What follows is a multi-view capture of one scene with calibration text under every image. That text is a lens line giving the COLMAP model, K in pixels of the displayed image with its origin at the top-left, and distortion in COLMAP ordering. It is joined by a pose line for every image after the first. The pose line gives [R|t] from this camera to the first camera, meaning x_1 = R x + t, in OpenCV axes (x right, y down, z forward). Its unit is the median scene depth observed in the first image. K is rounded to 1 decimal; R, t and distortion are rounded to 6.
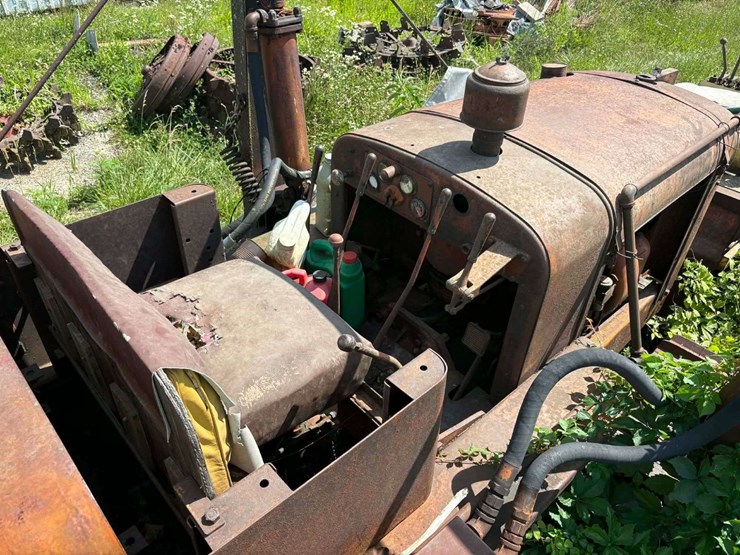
lens RADIAL K [[570.2, 0, 370.3], [0, 570.2, 272.7], [0, 0, 1]] dist [0.024751, -0.006592]
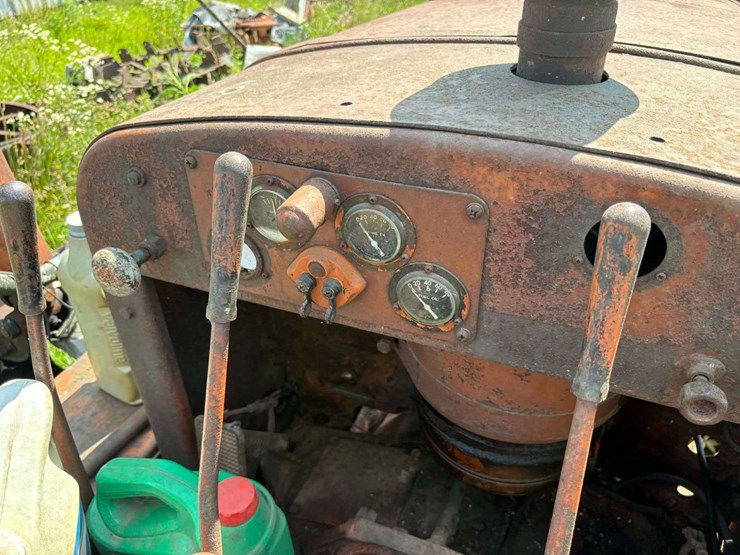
lens RADIAL K [[570.2, 0, 370.3], [0, 570.2, 272.7], [0, 0, 1]] dist [0.024751, -0.006592]
pose [[0.903185, -0.285973, 0.320121, -0.009084], [0.304511, 0.952473, -0.008274, -0.033401], [-0.302540, 0.104954, 0.947341, 0.181213]]
